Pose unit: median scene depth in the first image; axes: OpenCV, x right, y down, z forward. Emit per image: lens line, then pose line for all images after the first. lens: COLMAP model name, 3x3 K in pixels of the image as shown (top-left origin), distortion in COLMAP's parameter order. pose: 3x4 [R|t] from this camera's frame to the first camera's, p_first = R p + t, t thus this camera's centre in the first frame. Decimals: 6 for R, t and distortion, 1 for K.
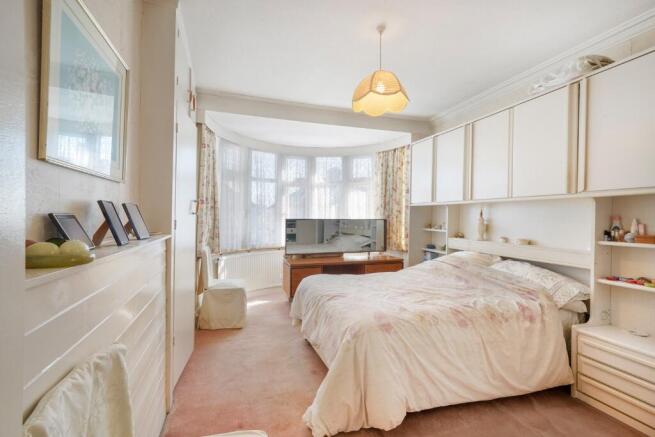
lens RADIAL K [[302.7, 0, 327.5], [0, 302.7, 218.5], [0, 0, 1]] dist [-0.000038, -0.000014]
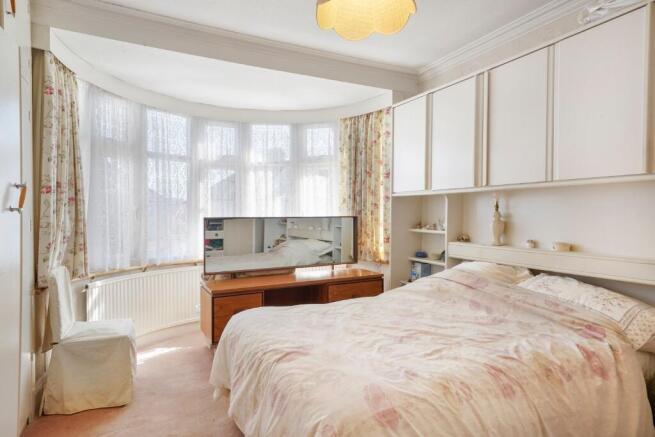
lens RADIAL K [[388.1, 0, 327.5], [0, 388.1, 218.5], [0, 0, 1]] dist [0.020769, 0.000407]
pose [[0.988118, -0.012684, 0.153175, -0.008052], [0.011643, 0.999903, 0.007689, -0.000096], [-0.153258, -0.005814, 0.988169, 0.173769]]
